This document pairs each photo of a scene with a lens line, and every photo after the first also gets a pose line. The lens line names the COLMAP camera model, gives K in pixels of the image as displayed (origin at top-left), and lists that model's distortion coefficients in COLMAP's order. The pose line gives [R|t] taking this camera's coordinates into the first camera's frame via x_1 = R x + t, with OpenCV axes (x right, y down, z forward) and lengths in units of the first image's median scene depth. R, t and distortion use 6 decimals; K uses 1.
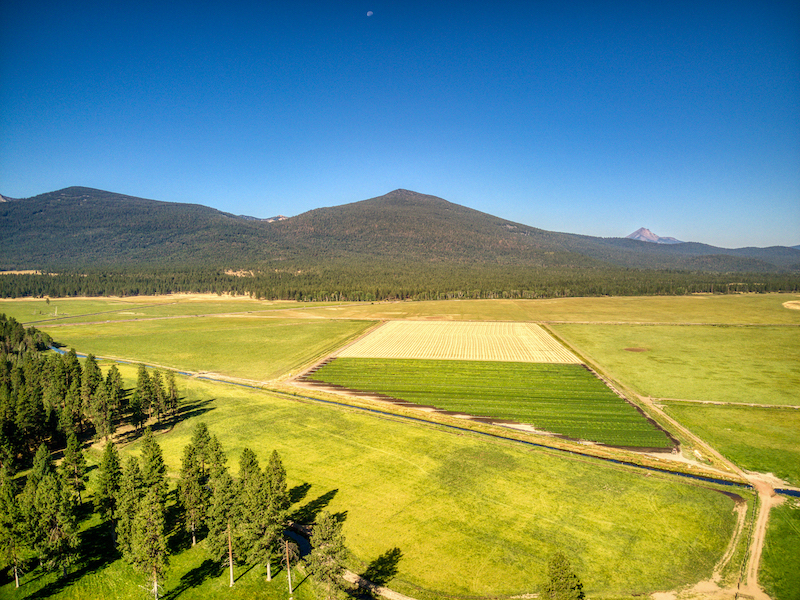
lens RADIAL K [[570.5, 0, 400.0], [0, 570.5, 300.0], [0, 0, 1]] dist [0.107958, -0.208783]
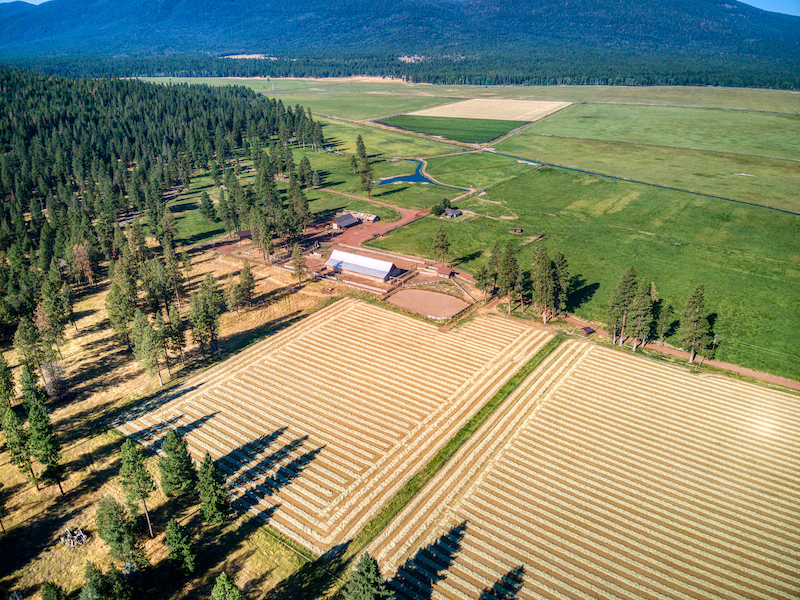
lens RADIAL K [[570.5, 0, 400.0], [0, 570.5, 300.0], [0, 0, 1]] dist [0.107958, -0.208783]
pose [[0.940566, 0.136787, -0.310847, 0.184567], [-0.021127, 0.937094, 0.348438, 0.005672], [0.338954, -0.321161, 0.884288, -0.285493]]
